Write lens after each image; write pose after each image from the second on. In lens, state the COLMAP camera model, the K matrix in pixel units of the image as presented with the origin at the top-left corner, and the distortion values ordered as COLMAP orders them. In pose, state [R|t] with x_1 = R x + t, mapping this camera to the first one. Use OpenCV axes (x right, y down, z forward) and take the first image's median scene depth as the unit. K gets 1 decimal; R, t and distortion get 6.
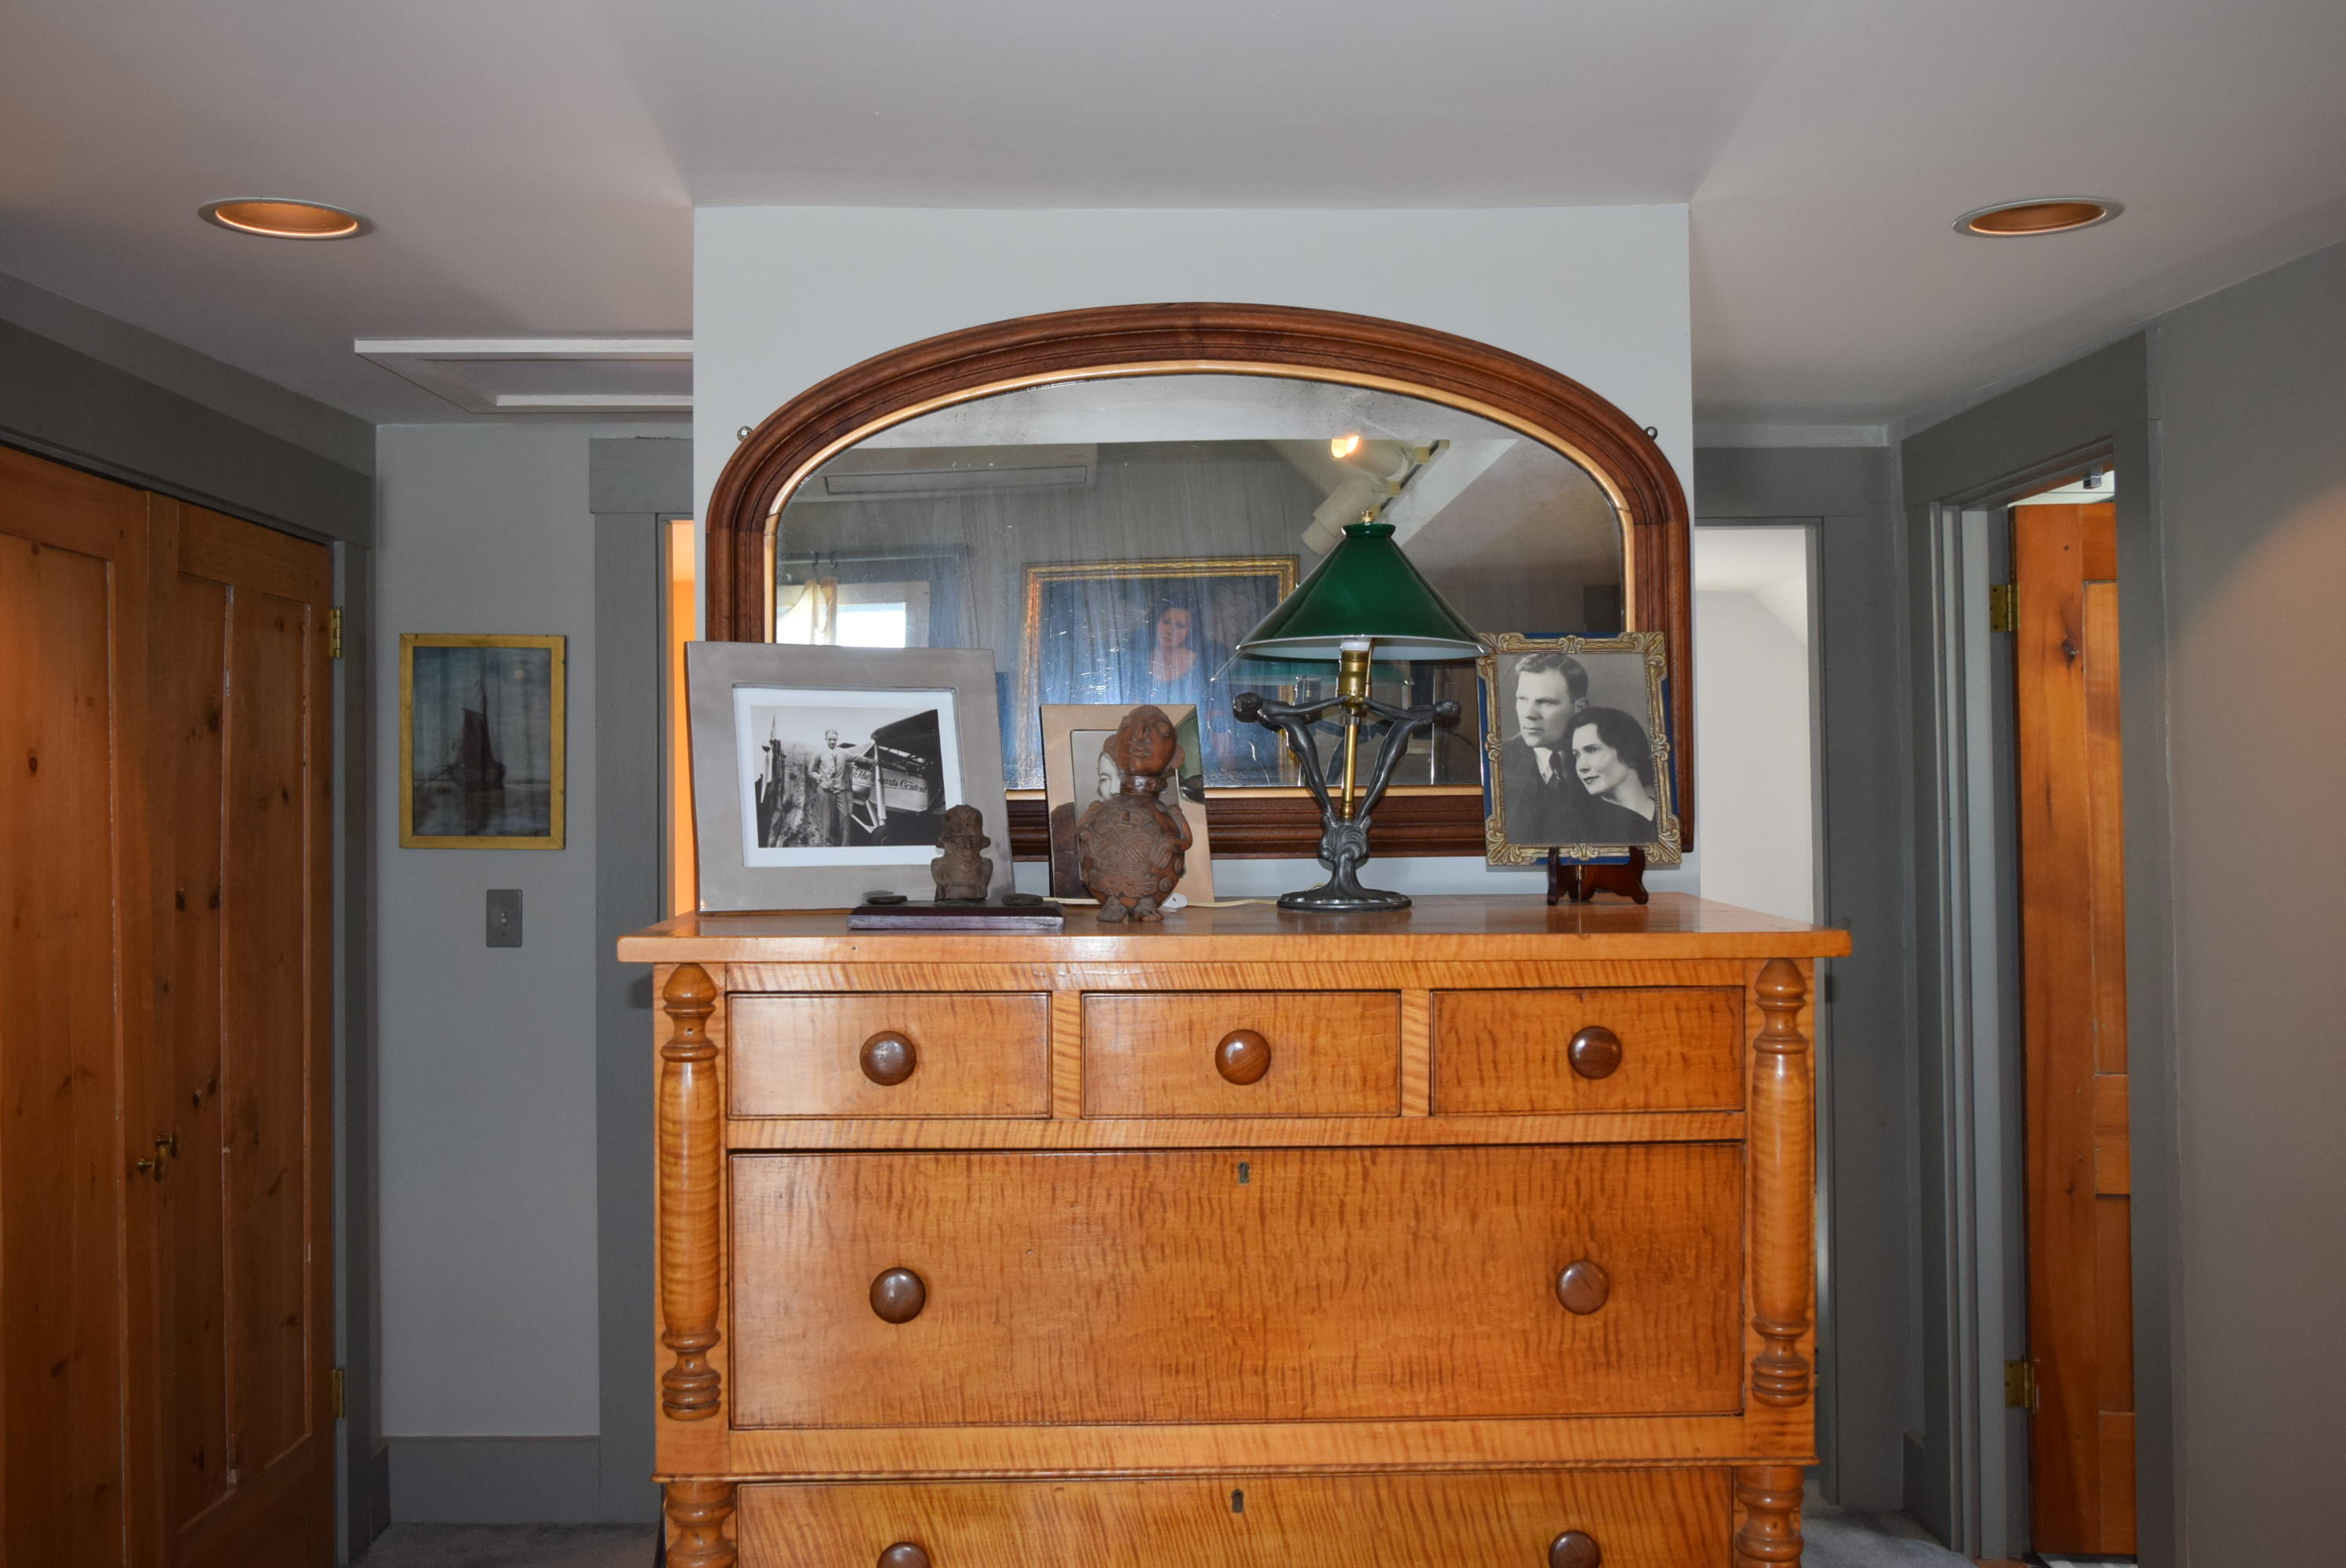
lens RADIAL K [[2037.9, 0, 1175.3], [0, 2037.9, 773.9], [0, 0, 1]] dist [-0.028216, 0.004076]
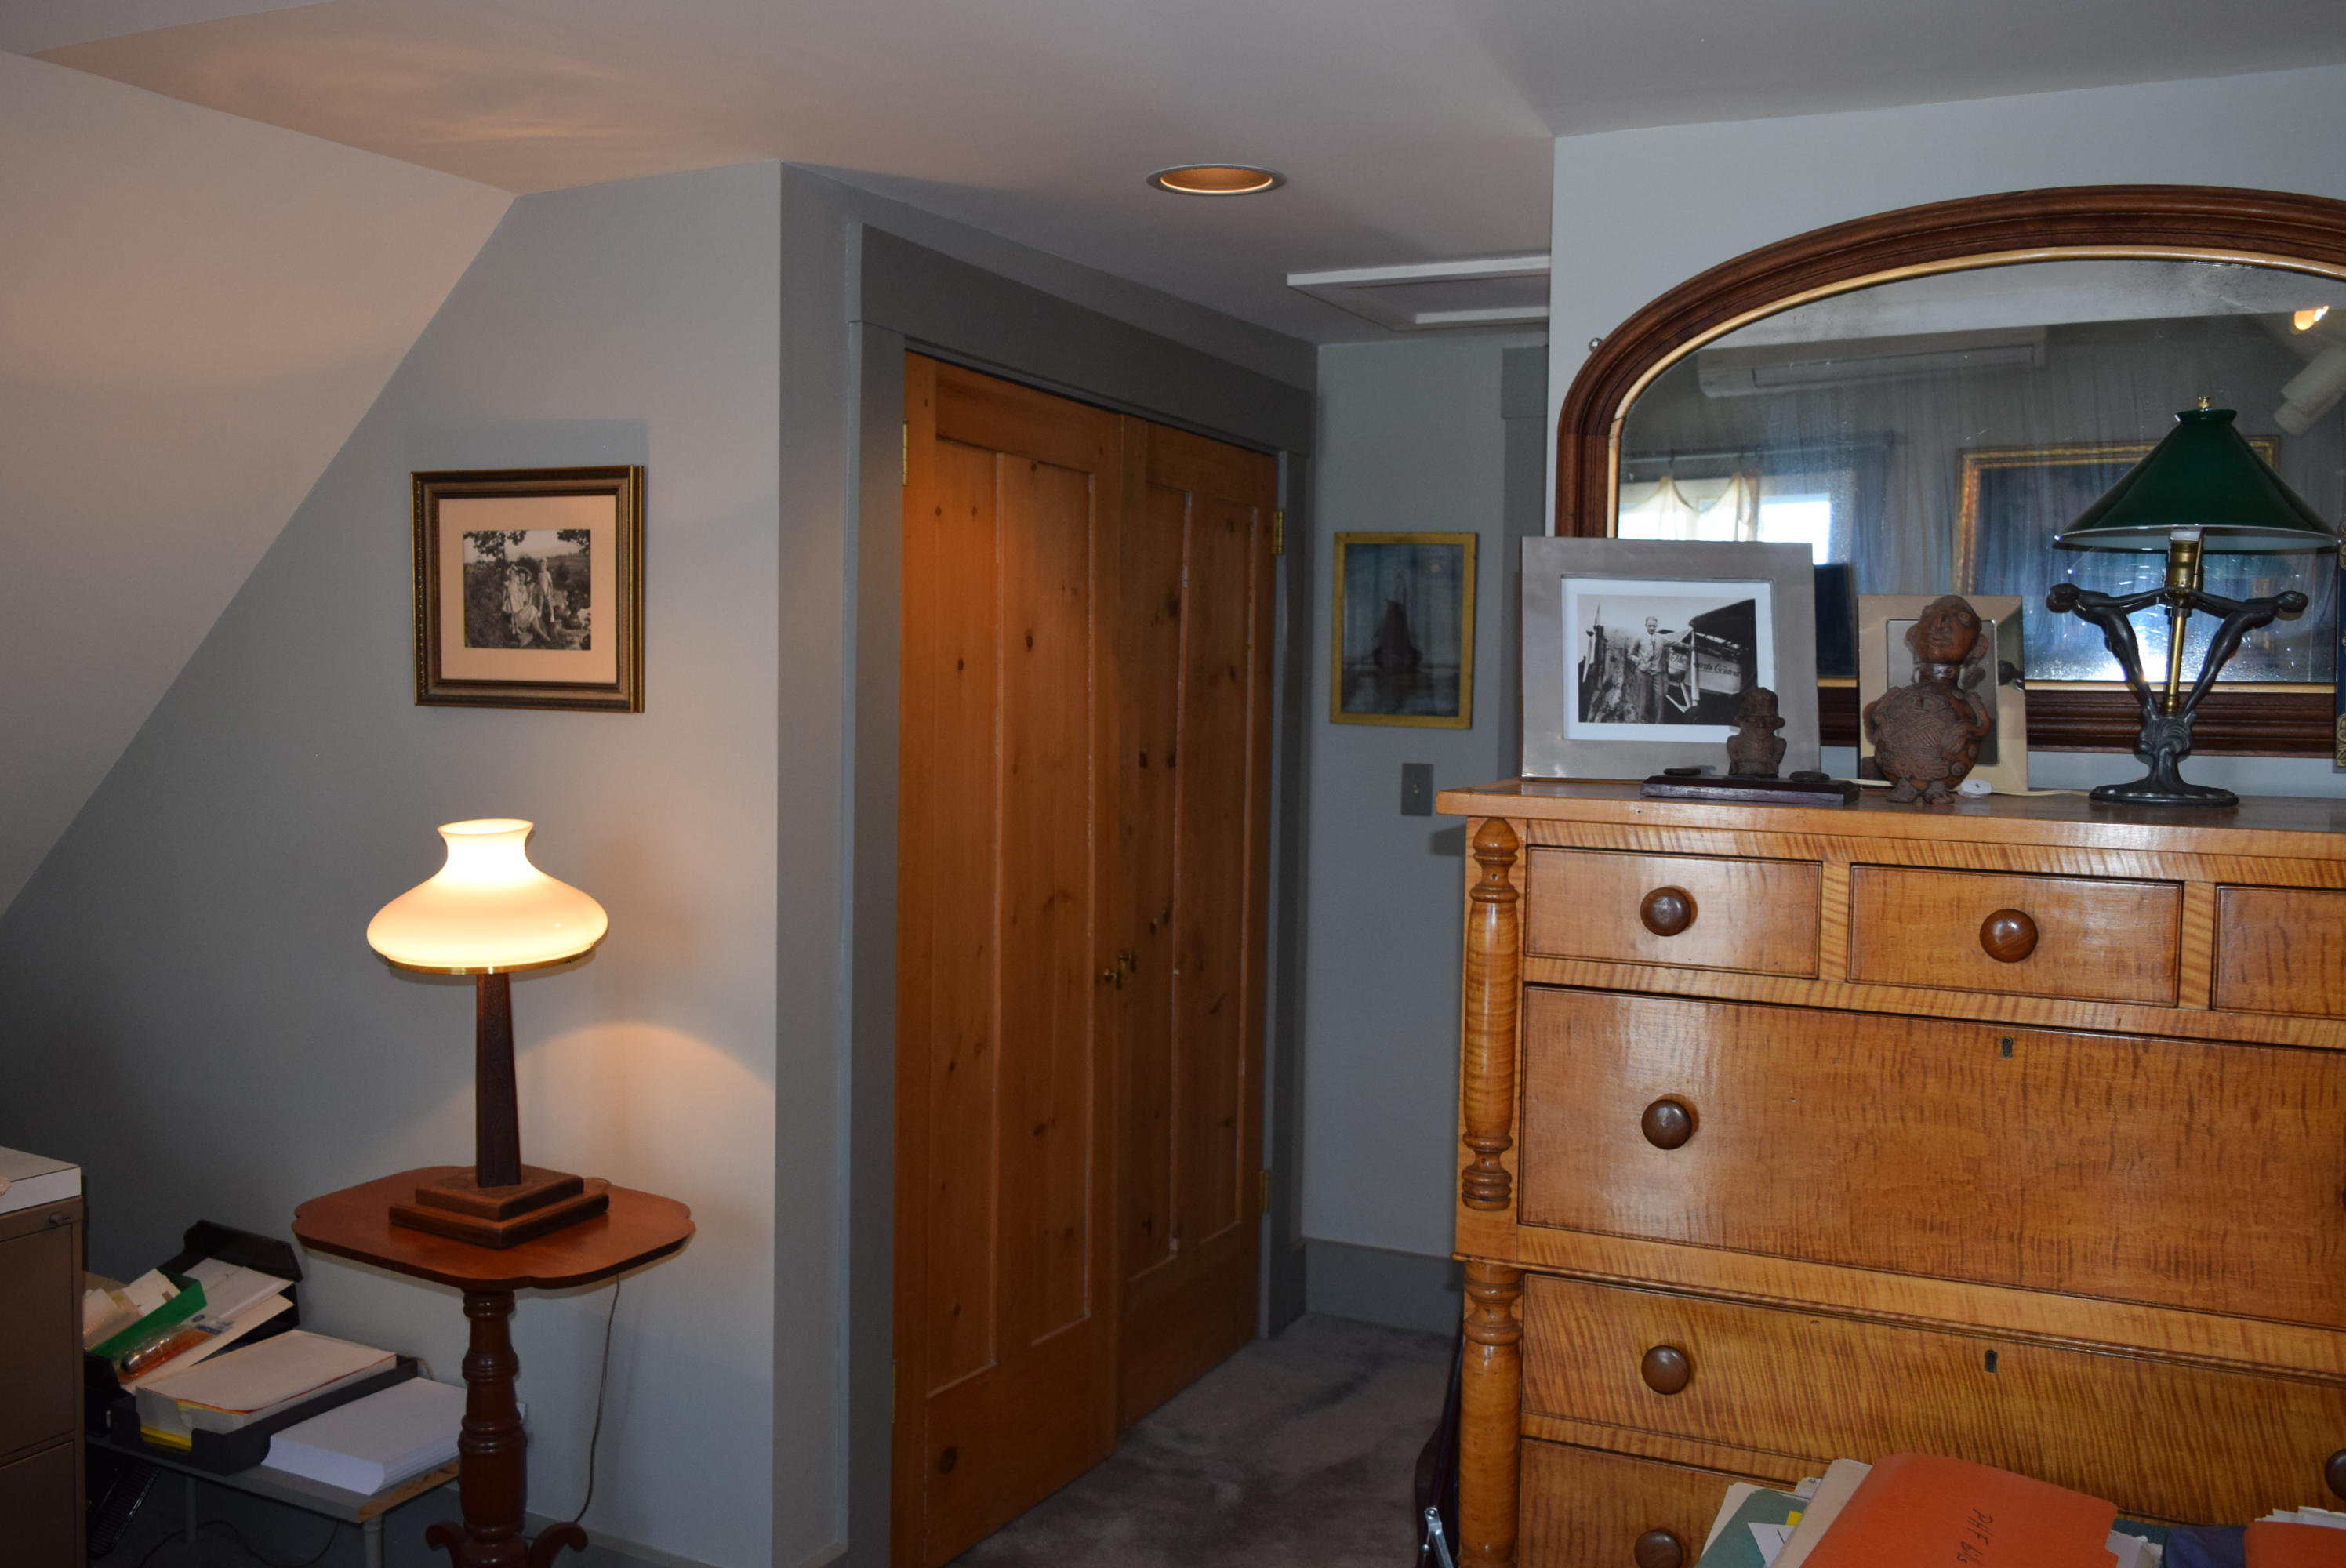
lens RADIAL K [[2037.9, 0, 1175.3], [0, 2037.9, 773.9], [0, 0, 1]] dist [-0.028216, 0.004076]
pose [[0.891225, 0.042174, -0.451596, 0.100525], [-0.019333, 0.998295, 0.055076, 0.007226], [0.453149, -0.040355, 0.890521, -0.090415]]
